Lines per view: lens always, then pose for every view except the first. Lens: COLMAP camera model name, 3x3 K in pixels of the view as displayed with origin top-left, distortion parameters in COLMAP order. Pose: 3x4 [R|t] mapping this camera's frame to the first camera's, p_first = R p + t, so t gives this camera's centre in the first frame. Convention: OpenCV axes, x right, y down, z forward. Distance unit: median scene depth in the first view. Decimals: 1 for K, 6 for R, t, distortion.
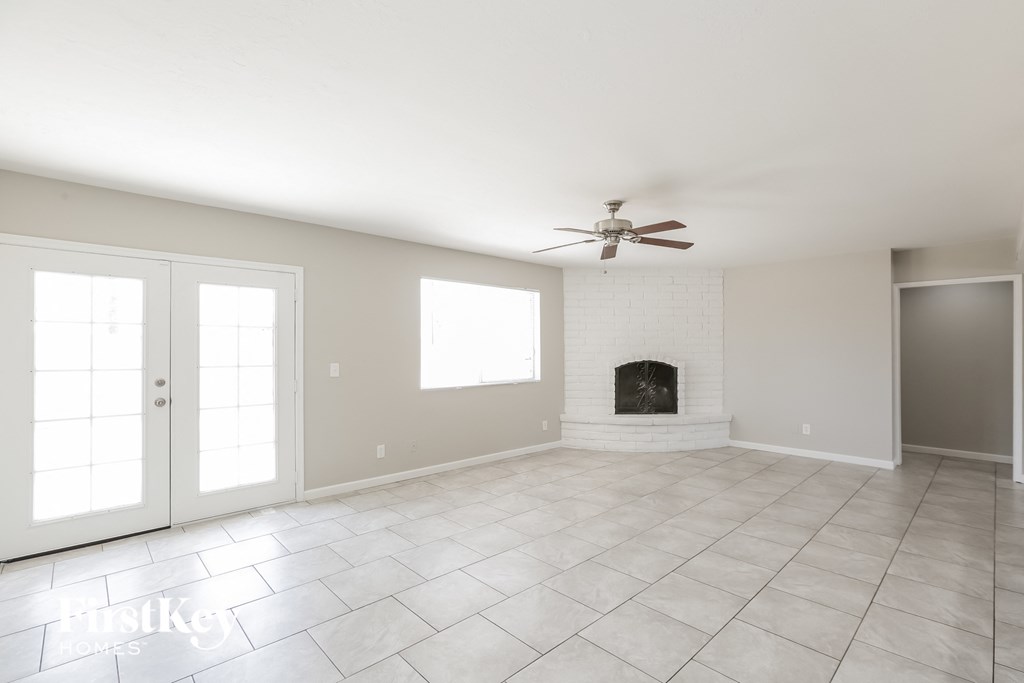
lens RADIAL K [[463.7, 0, 511.7], [0, 463.7, 341.3], [0, 0, 1]] dist [-0.000853, 0.000051]
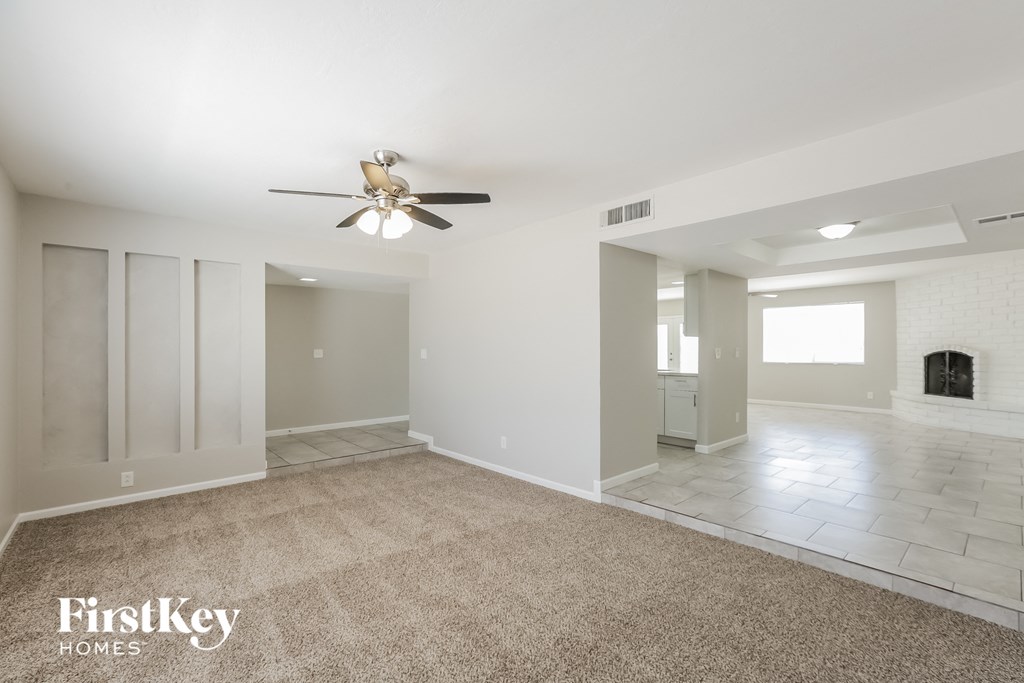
lens RADIAL K [[463.7, 0, 512.3], [0, 463.7, 347.3], [0, 0, 1]] dist [-0.000853, 0.000051]
pose [[-0.054036, -0.004506, -0.998529, 1.505569], [0.021137, 0.999761, -0.005655, 0.017380], [0.998315, -0.021412, -0.053928, -0.021579]]
